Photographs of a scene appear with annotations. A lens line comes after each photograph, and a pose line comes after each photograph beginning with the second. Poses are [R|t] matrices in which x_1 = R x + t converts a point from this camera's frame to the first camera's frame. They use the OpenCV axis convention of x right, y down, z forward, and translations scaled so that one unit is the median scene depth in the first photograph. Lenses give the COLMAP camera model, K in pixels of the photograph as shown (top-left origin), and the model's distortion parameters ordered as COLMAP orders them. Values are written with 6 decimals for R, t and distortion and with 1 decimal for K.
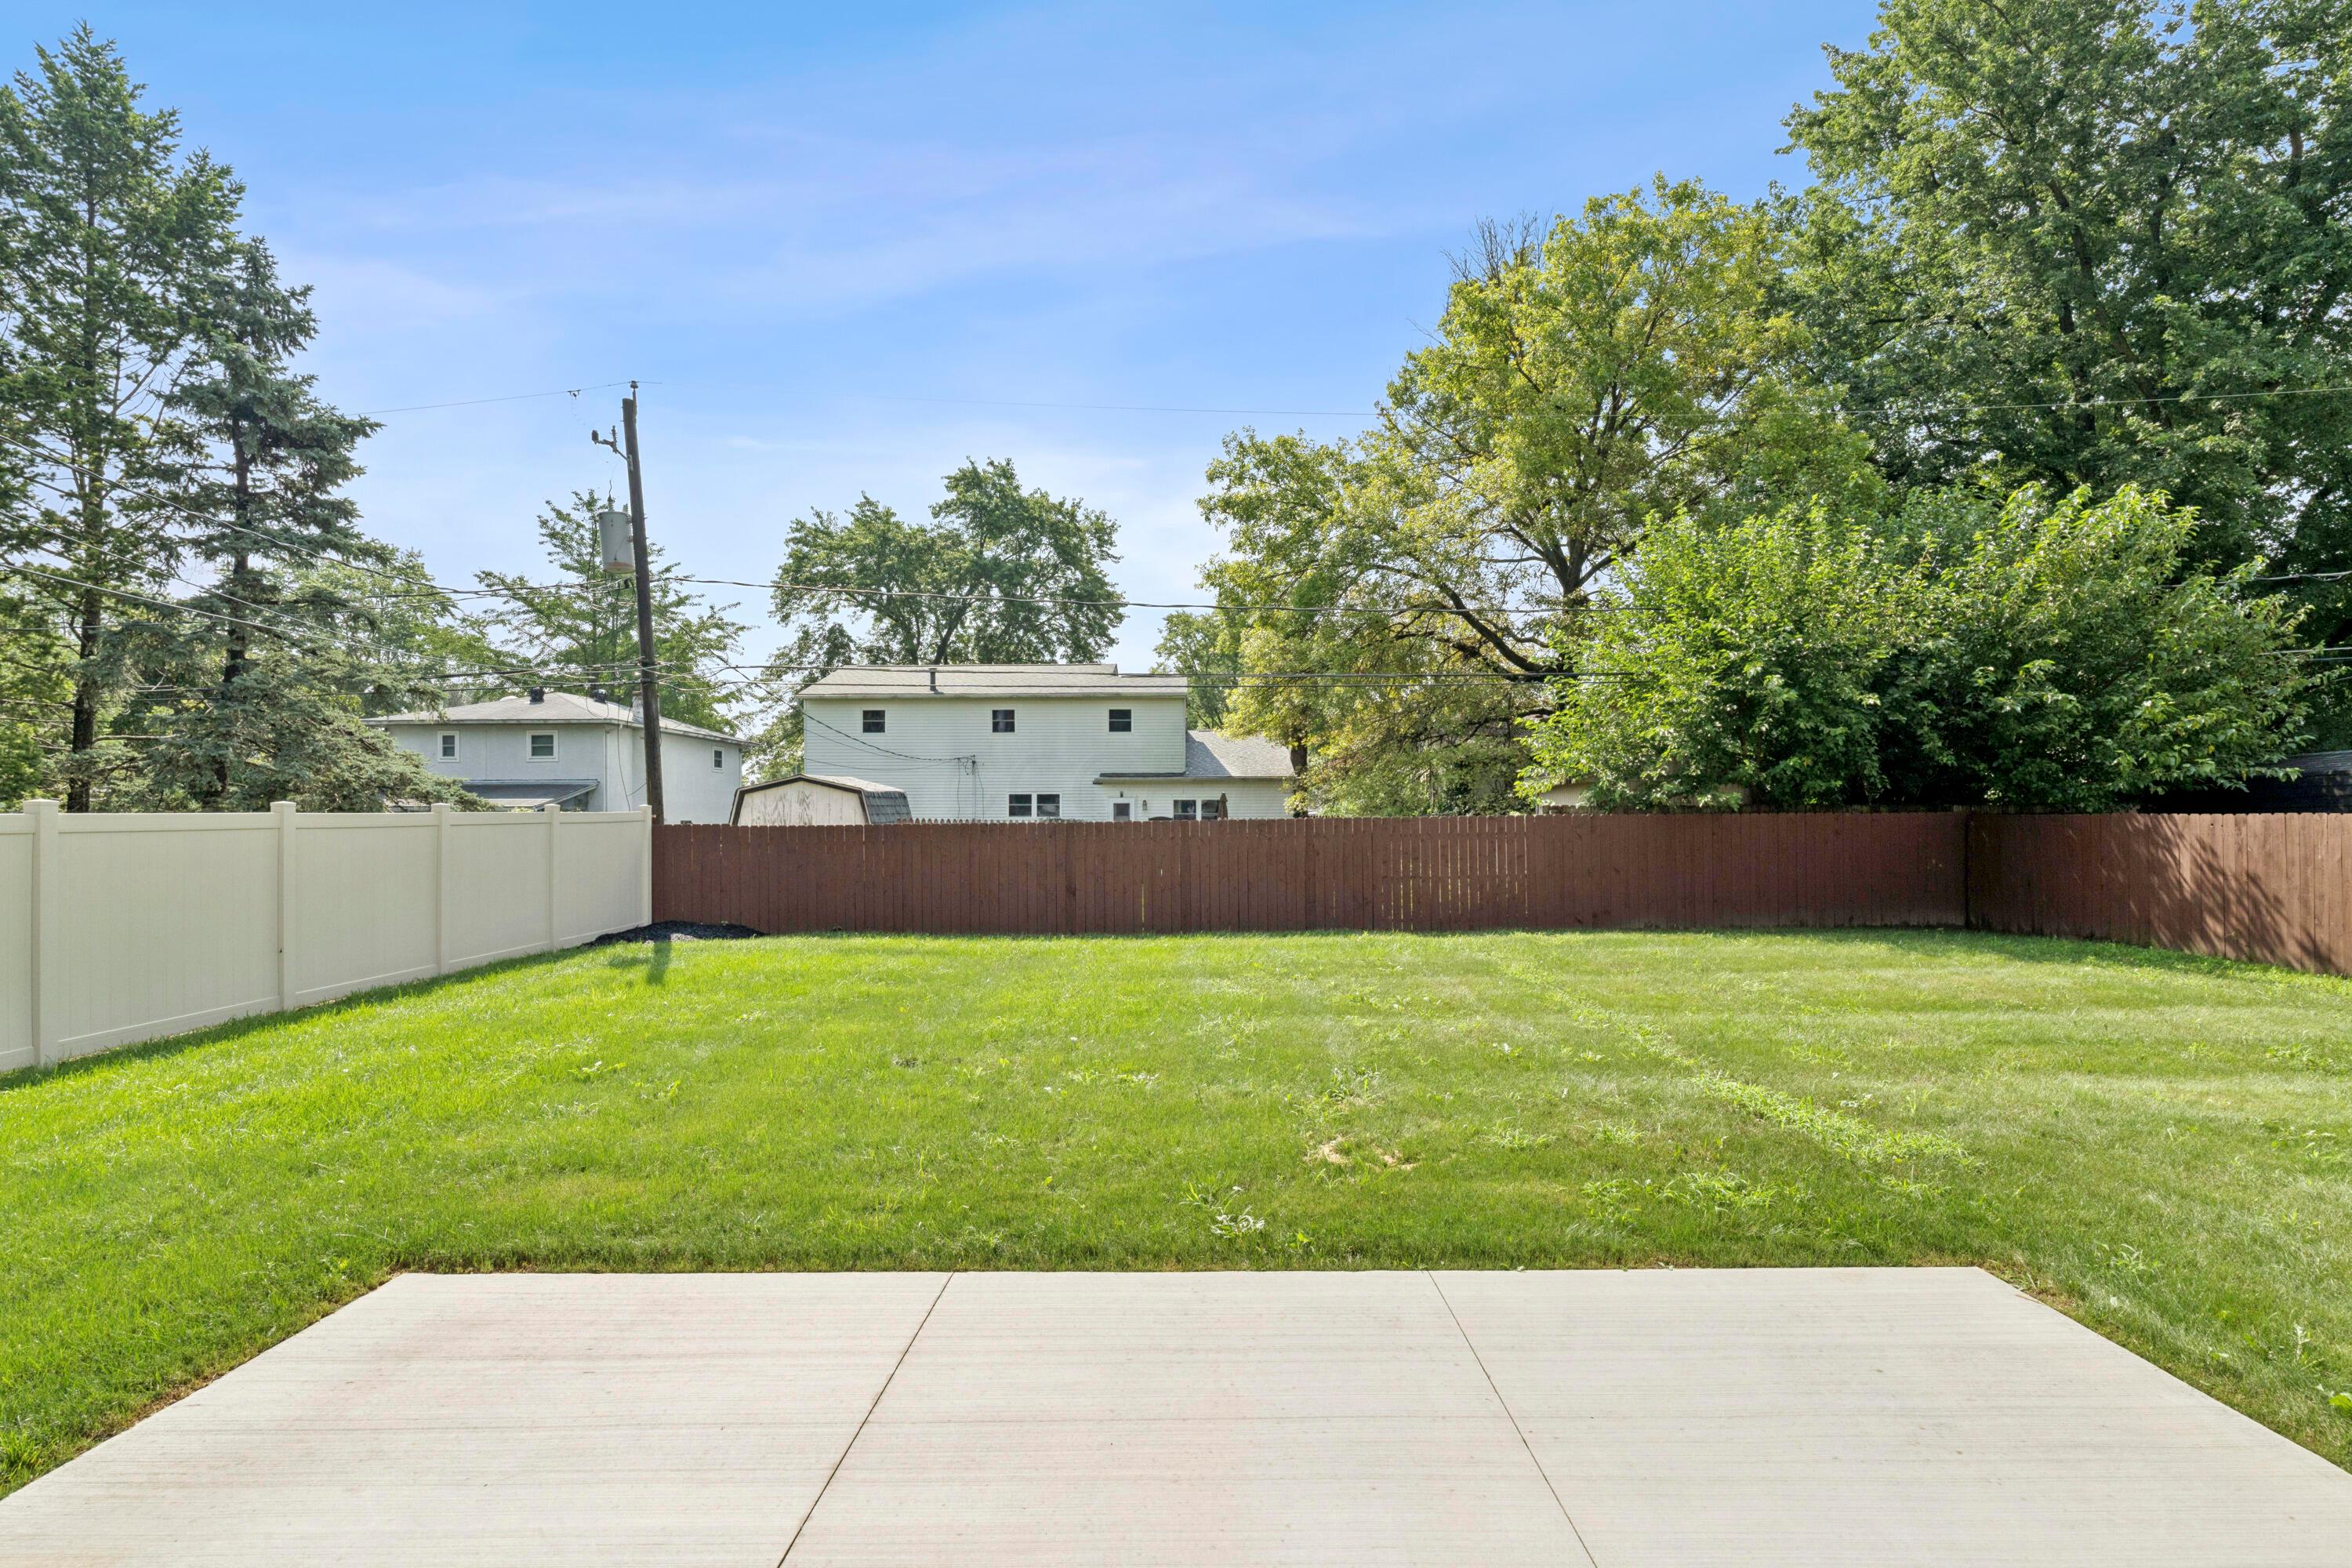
lens RADIAL K [[1105.9, 0, 1182.7], [0, 1105.9, 809.4], [0, 0, 1]] dist [0.001022, -0.000065]
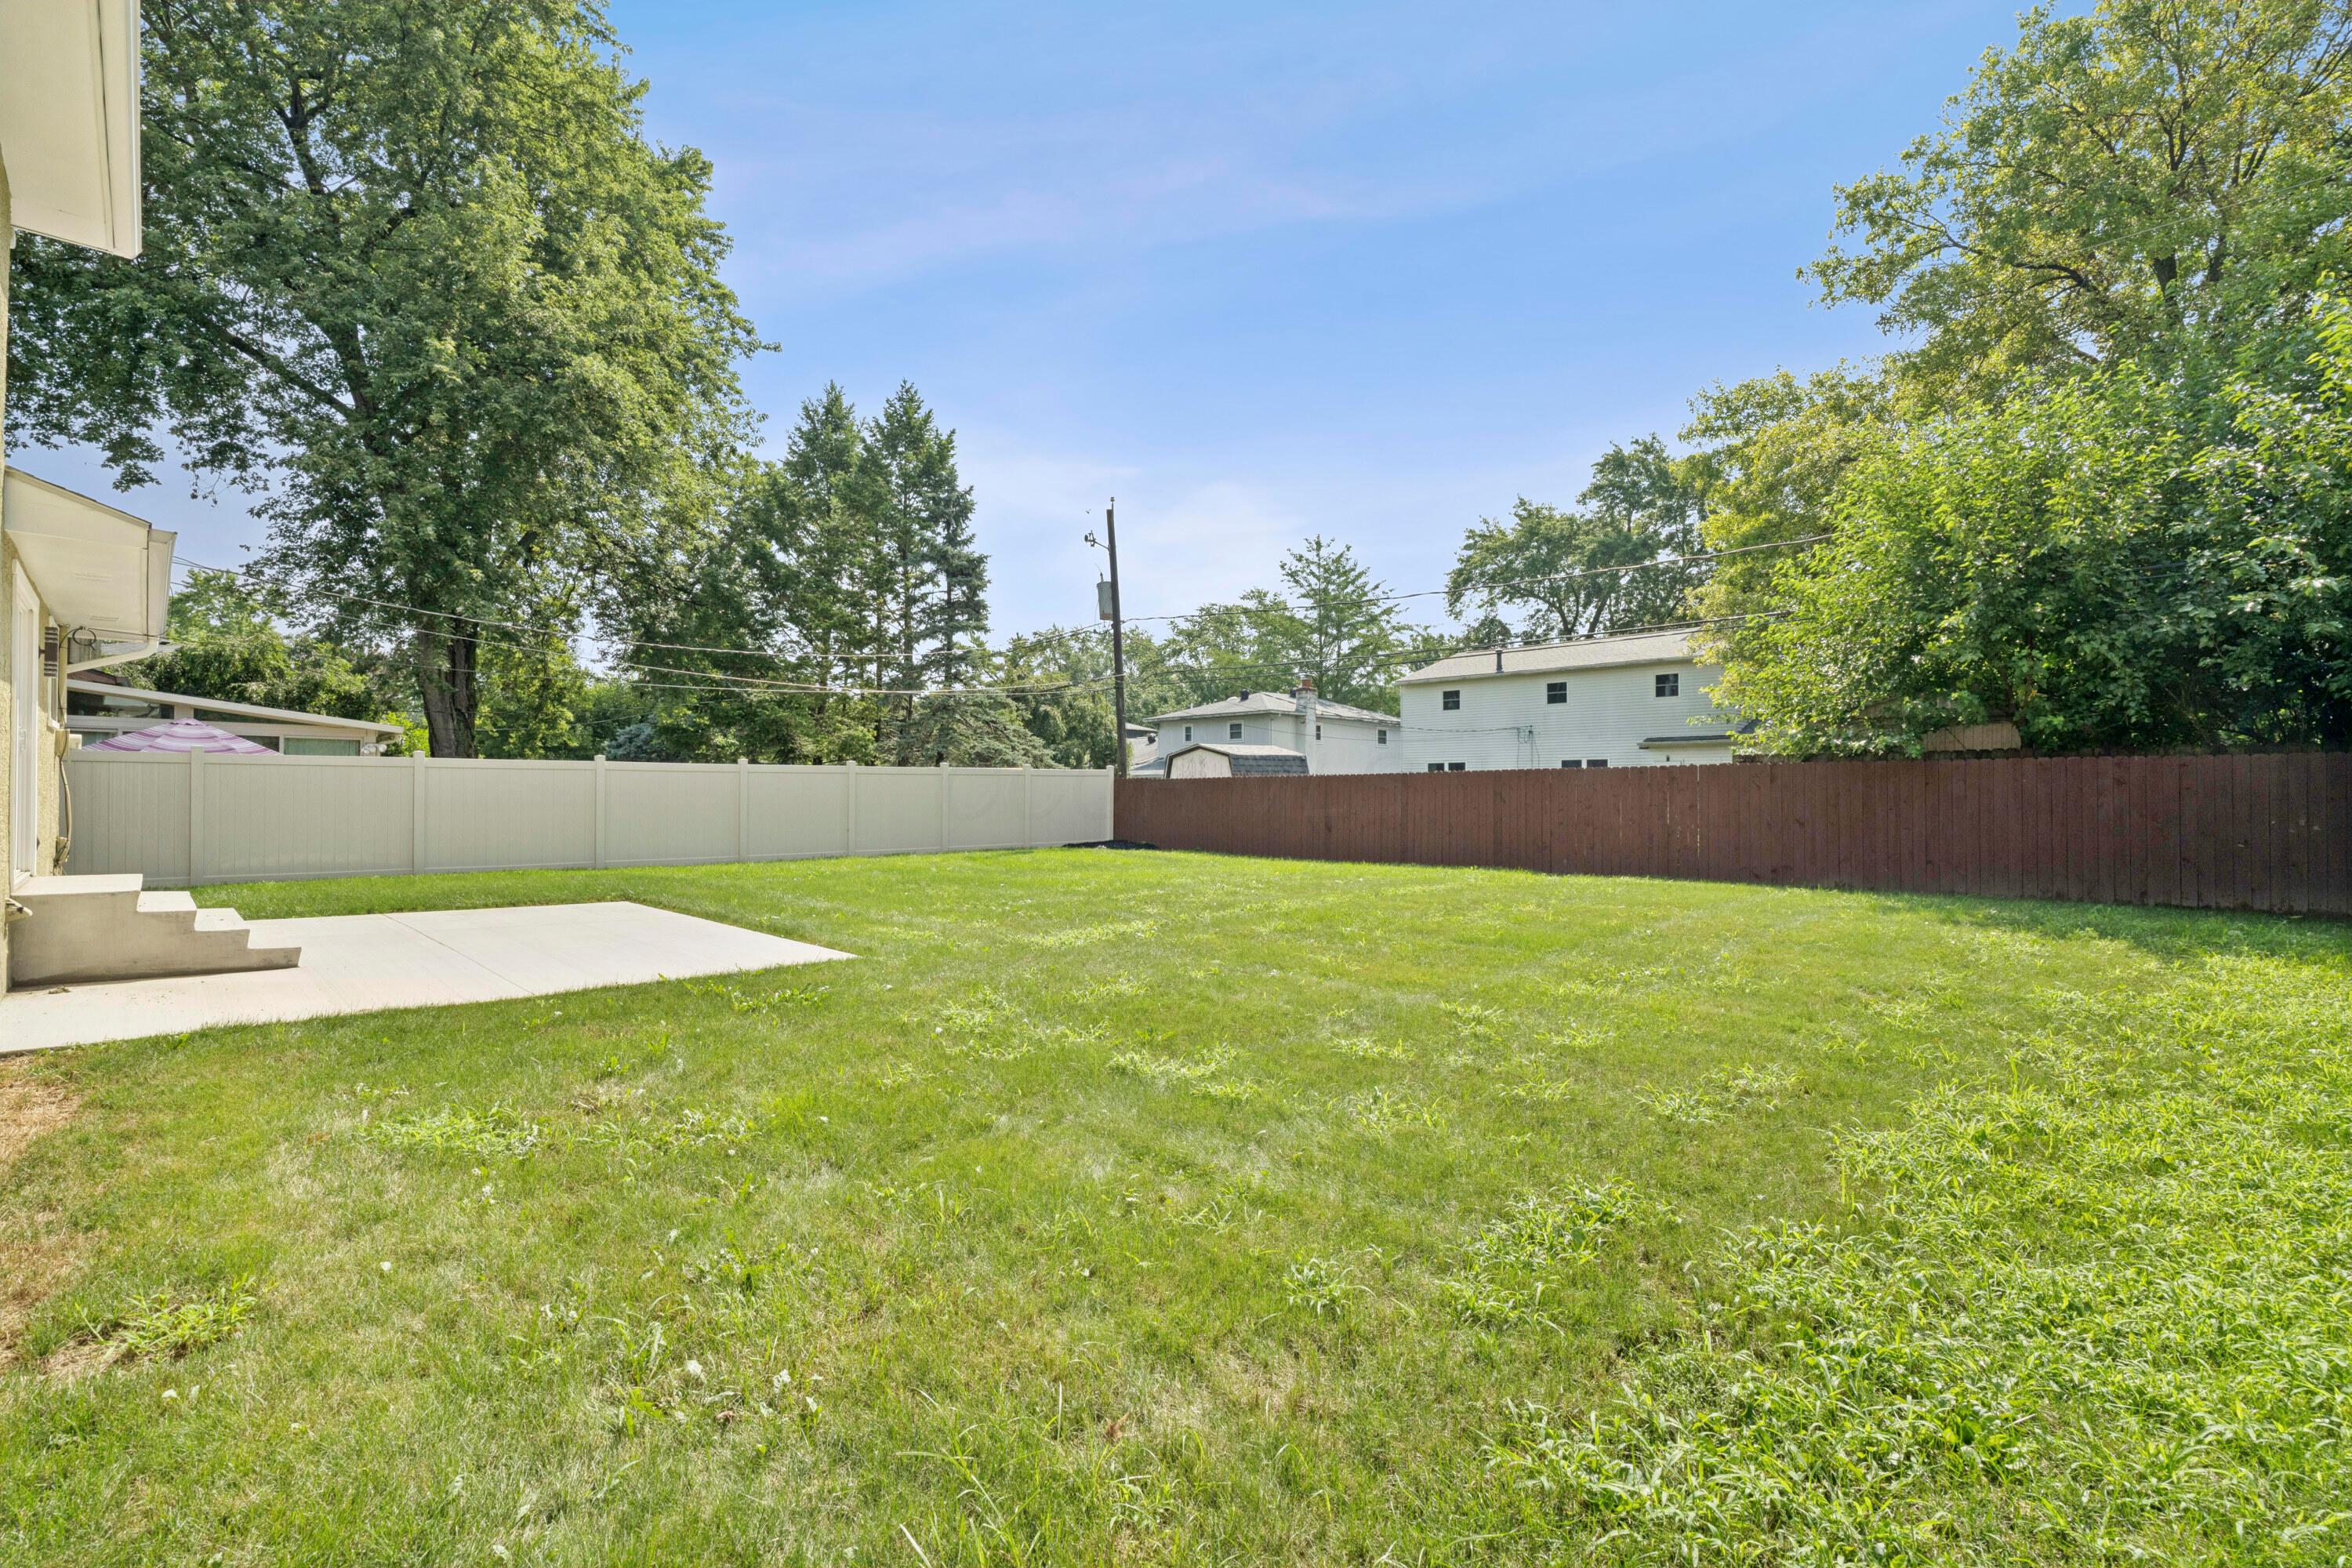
lens RADIAL K [[1062.6, 0, 1172.9], [0, 1062.6, 797.8], [0, 0, 1]] dist [-0.007107, 0.002533]
pose [[0.701509, 0.008612, -0.712609, 0.624410], [-0.001888, 0.999946, 0.010226, 0.025136], [0.712658, -0.005828, 0.701487, -0.005274]]
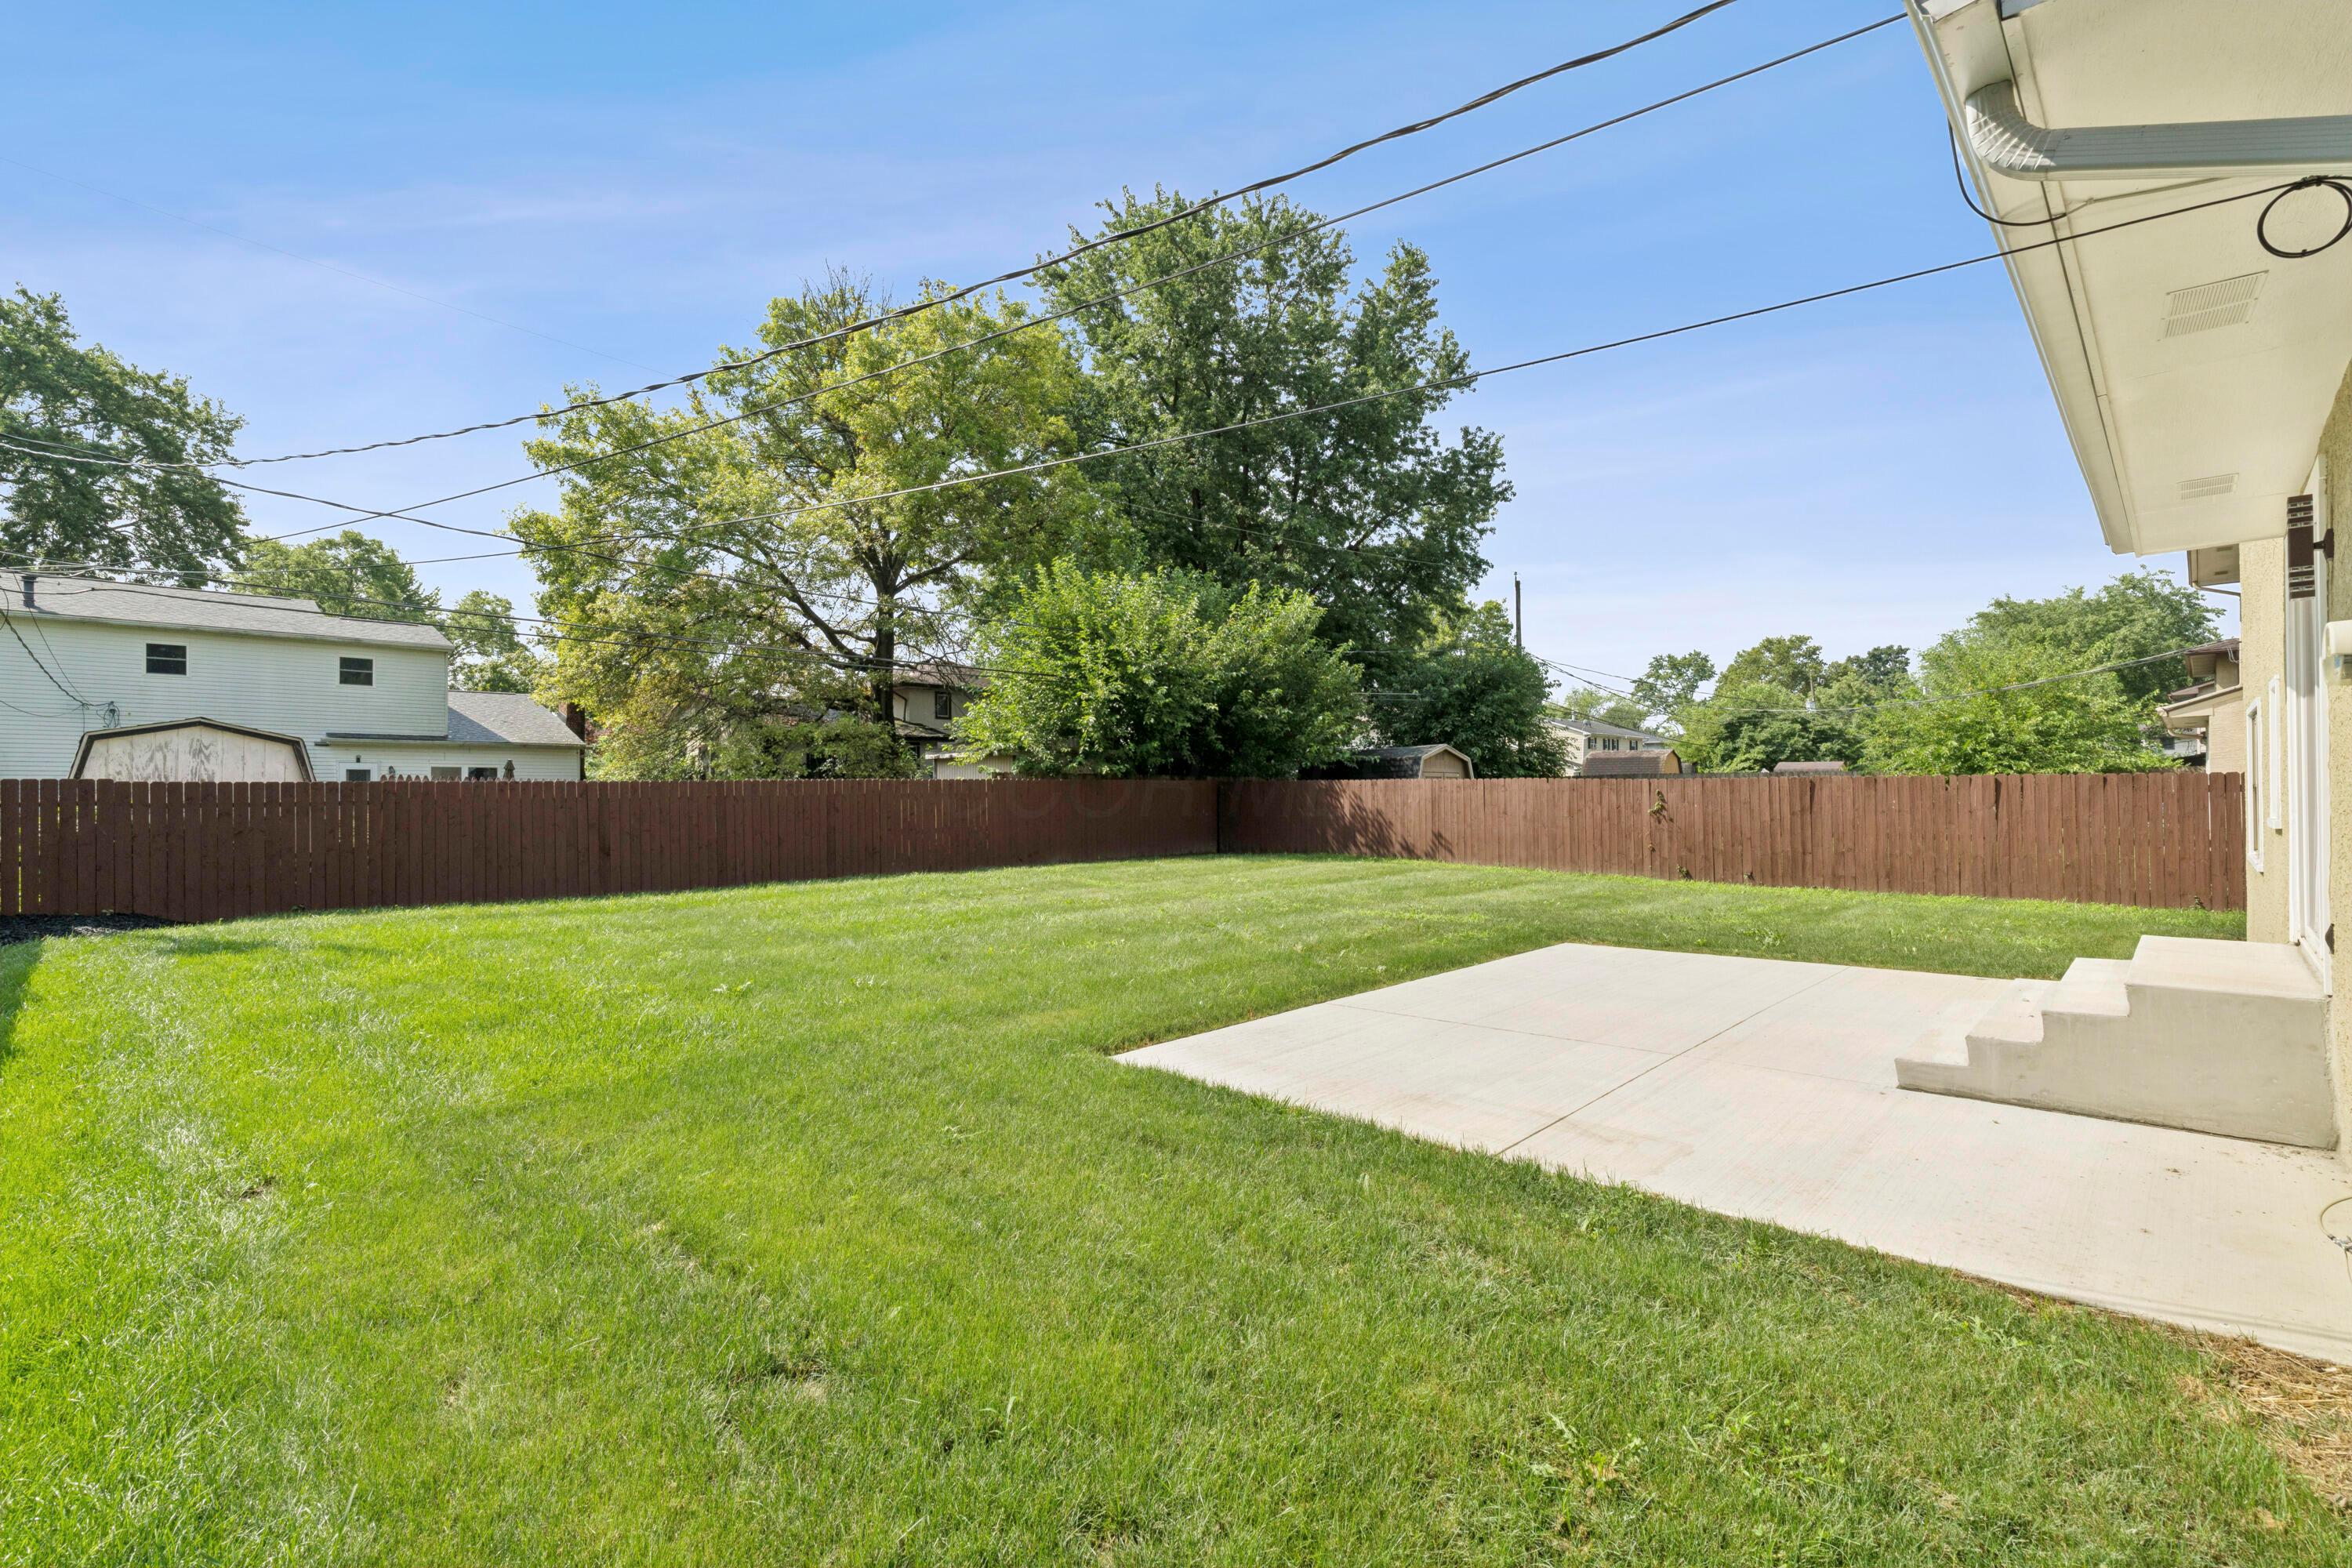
lens RADIAL K [[1062.6, 0, 1165.2], [0, 1062.6, 788.7], [0, 0, 1]] dist [-0.007107, 0.002533]
pose [[0.694819, 0.004780, 0.719169, -0.406893], [-0.003128, 0.999989, -0.003624, 0.019589], [-0.719178, 0.000268, 0.694826, -0.006071]]
